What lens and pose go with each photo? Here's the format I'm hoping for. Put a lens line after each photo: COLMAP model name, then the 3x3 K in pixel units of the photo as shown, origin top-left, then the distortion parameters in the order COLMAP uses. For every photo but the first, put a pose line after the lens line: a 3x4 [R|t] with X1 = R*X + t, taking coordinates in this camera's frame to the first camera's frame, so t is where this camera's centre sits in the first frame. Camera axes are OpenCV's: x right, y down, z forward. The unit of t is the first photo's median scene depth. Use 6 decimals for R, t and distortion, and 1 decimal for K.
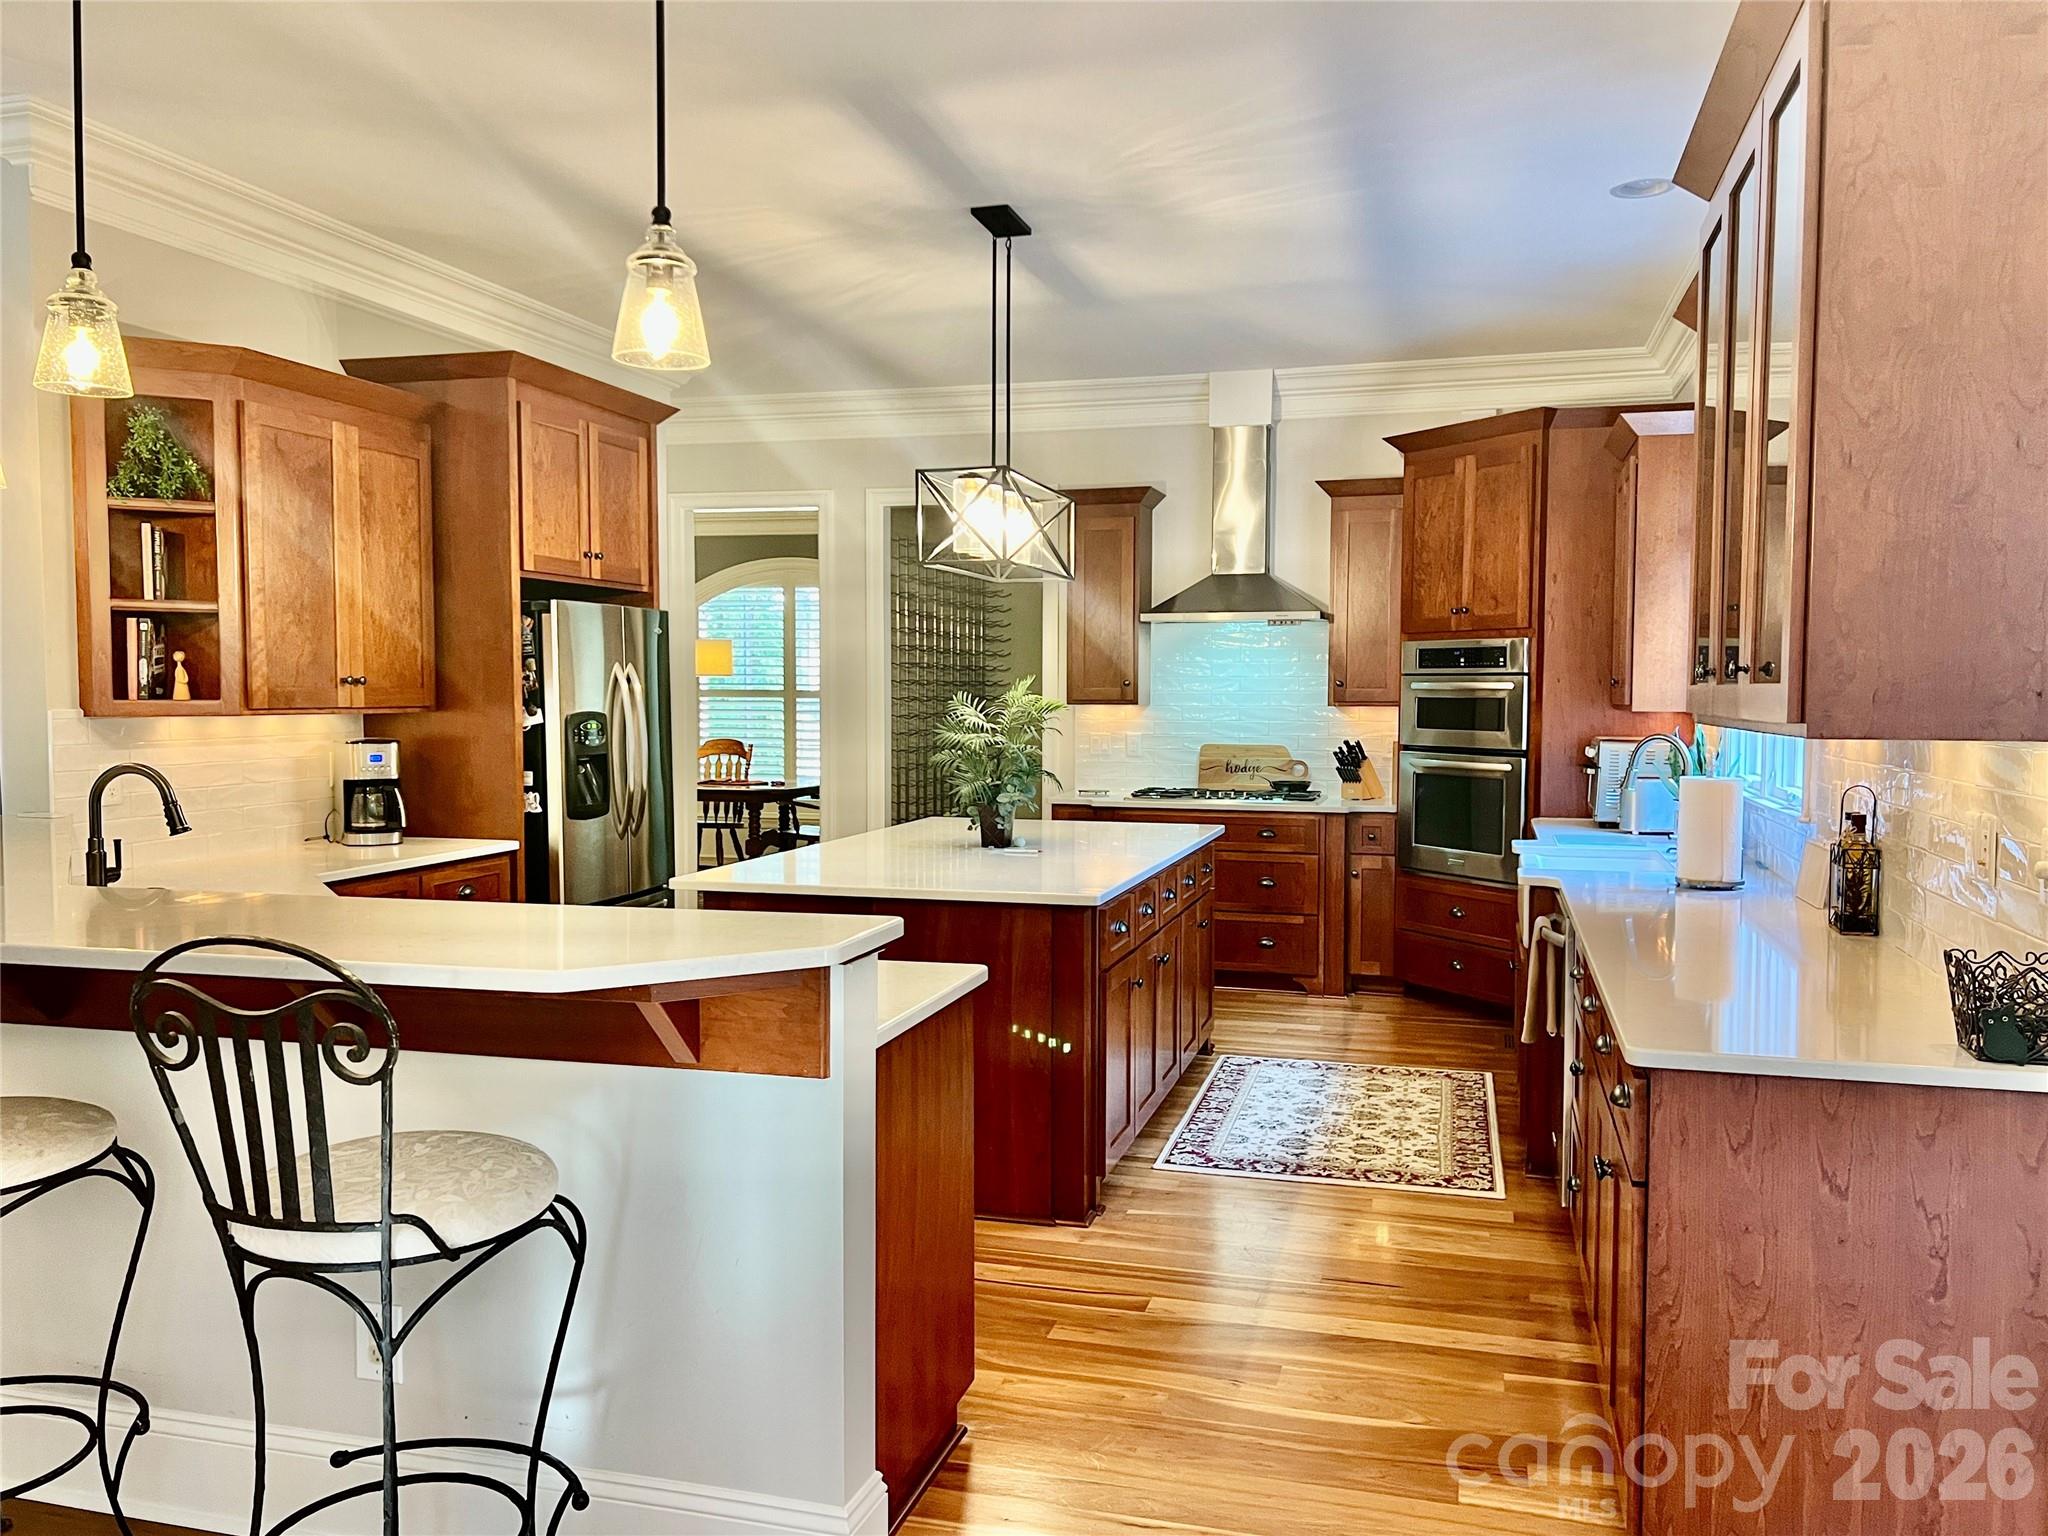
lens RADIAL K [[1593.7, 0, 1024.0], [0, 1593.7, 768.0], [0, 0, 1]] dist [-0.000372, -0.000085]
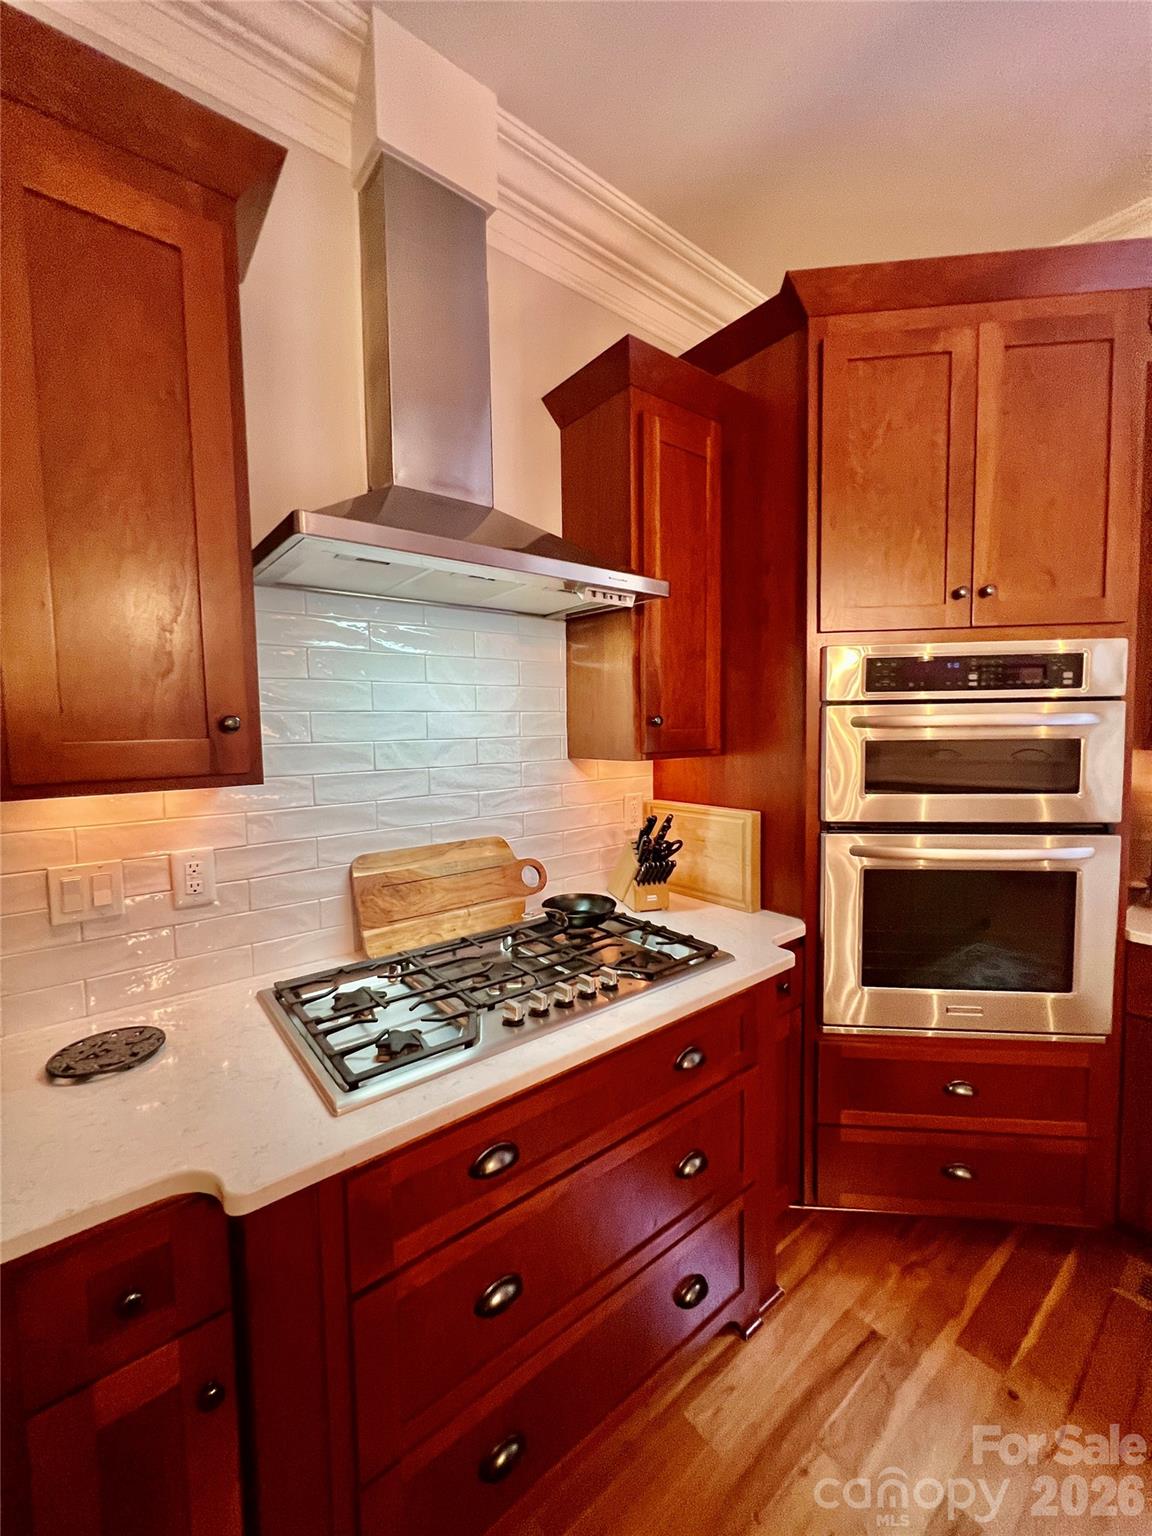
lens RADIAL K [[611.3, 0, 576.0], [0, 611.3, 768.0], [0, 0, 1]] dist [0.002176, 0.000214]
pose [[0.578386, -0.067744, 0.812945, -0.000567], [0.060749, 0.997356, 0.039890, -0.052144], [-0.813498, 0.026313, 0.580972, 0.998053]]
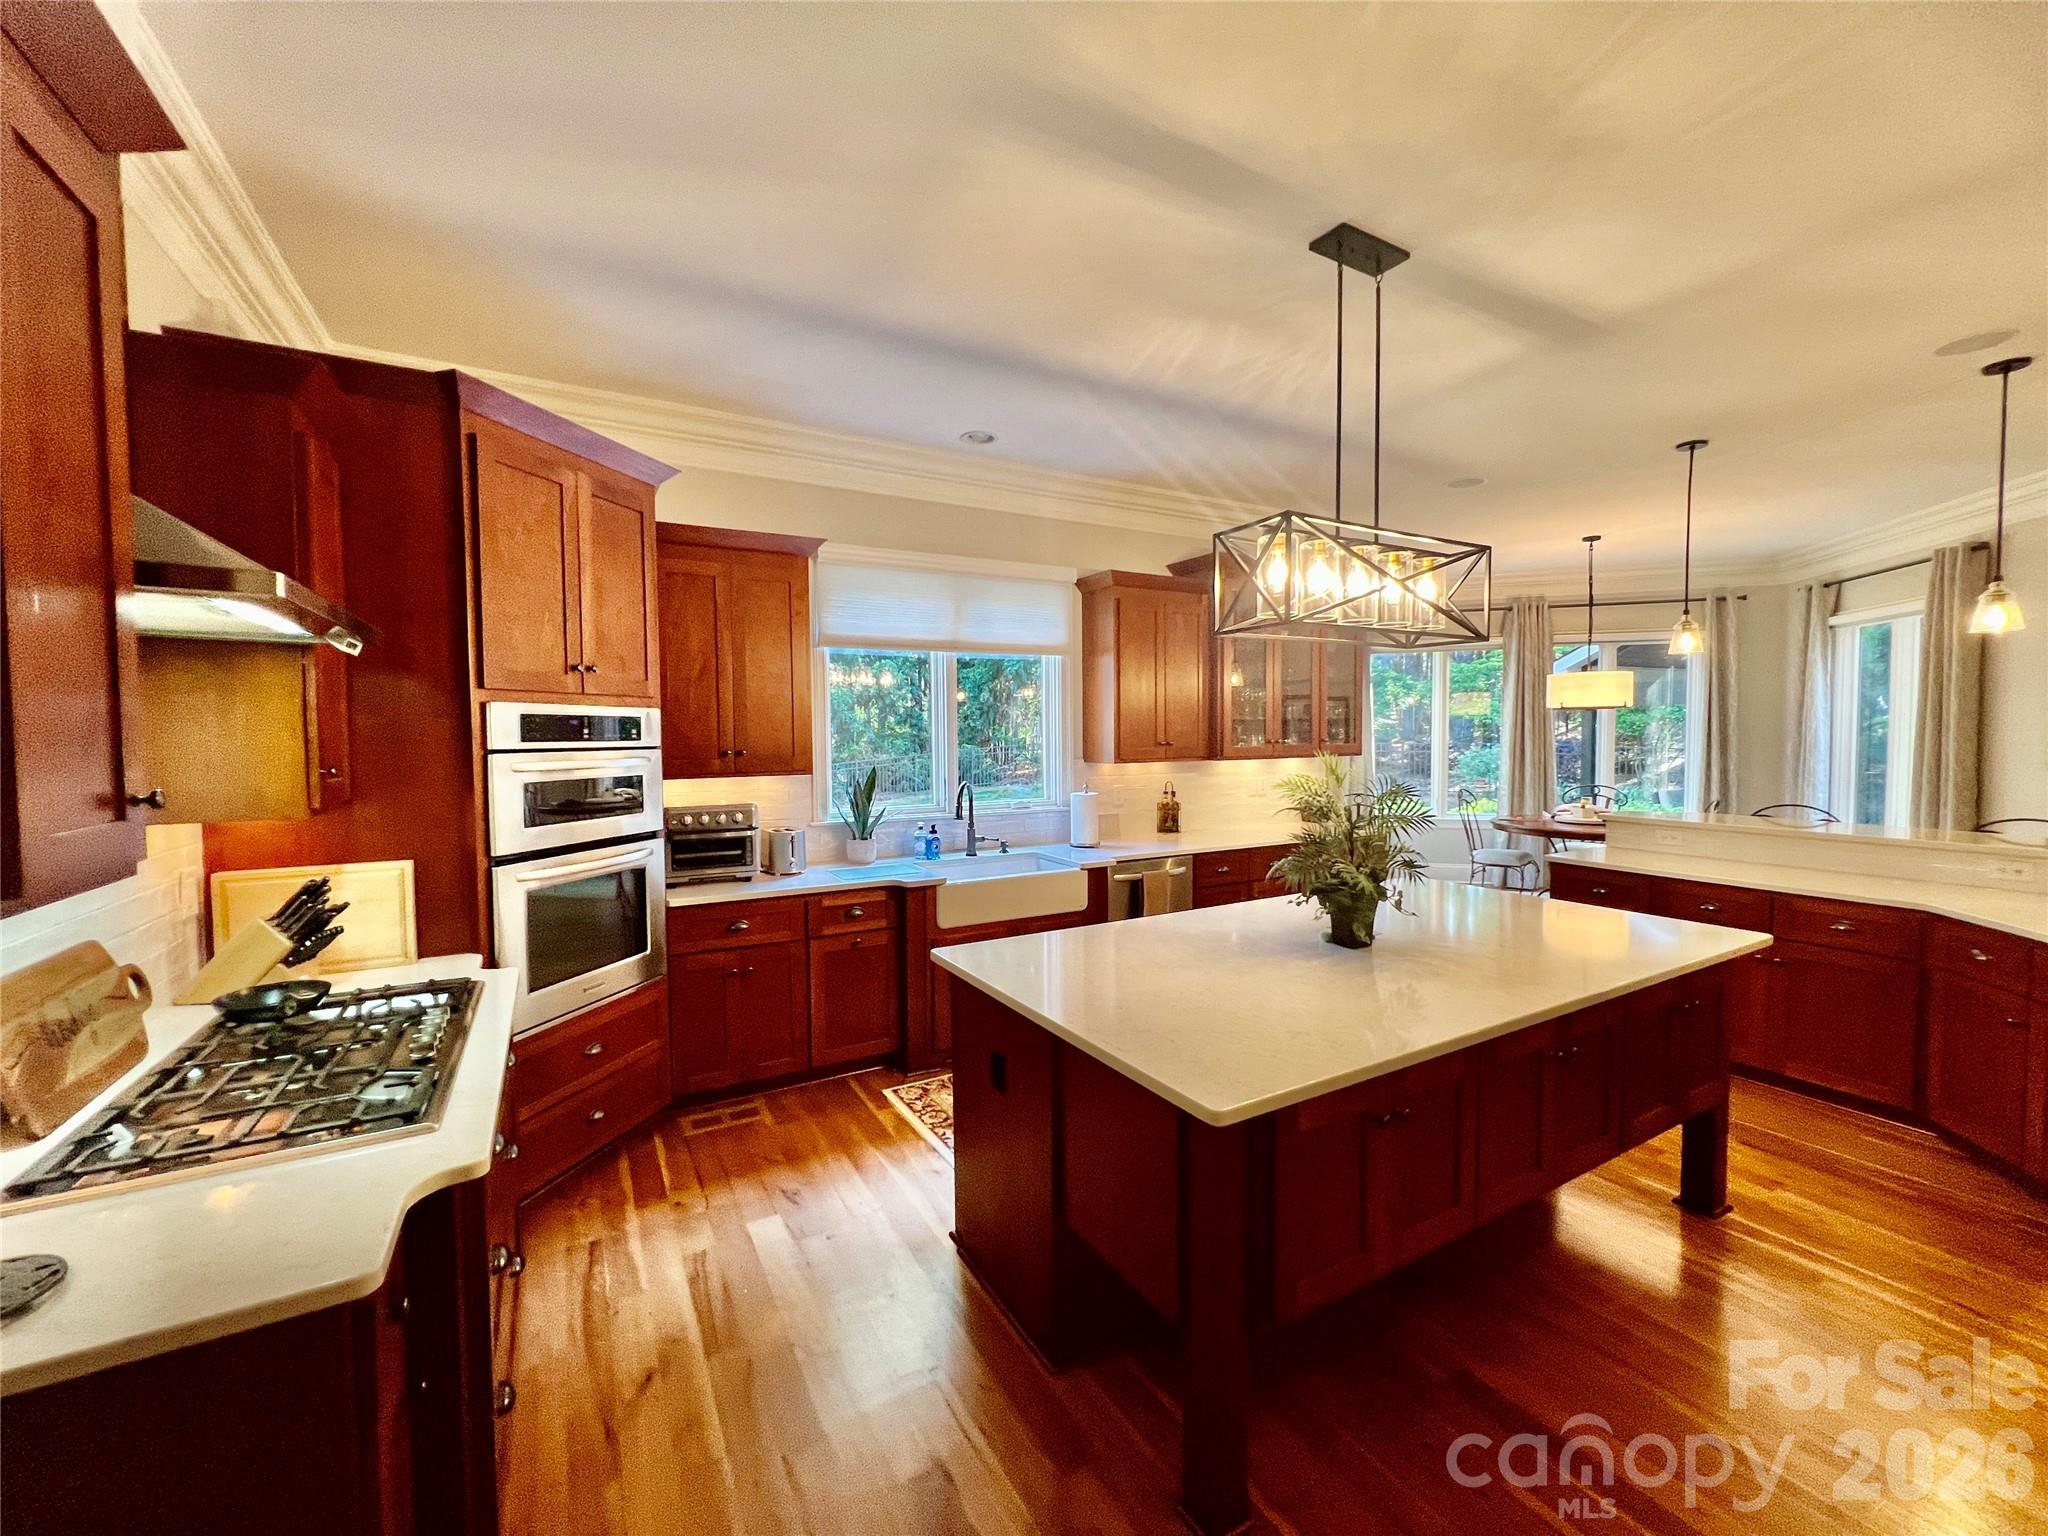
lens RADIAL K [[815.1, 0, 1024.0], [0, 815.1, 768.0], [0, 0, 1]] dist [0.002176, 0.000214]
pose [[-0.713790, -0.032020, 0.699627, -0.163910], [0.035906, 0.995968, 0.082215, -0.075434], [-0.699439, 0.083805, -0.709762, 1.146368]]
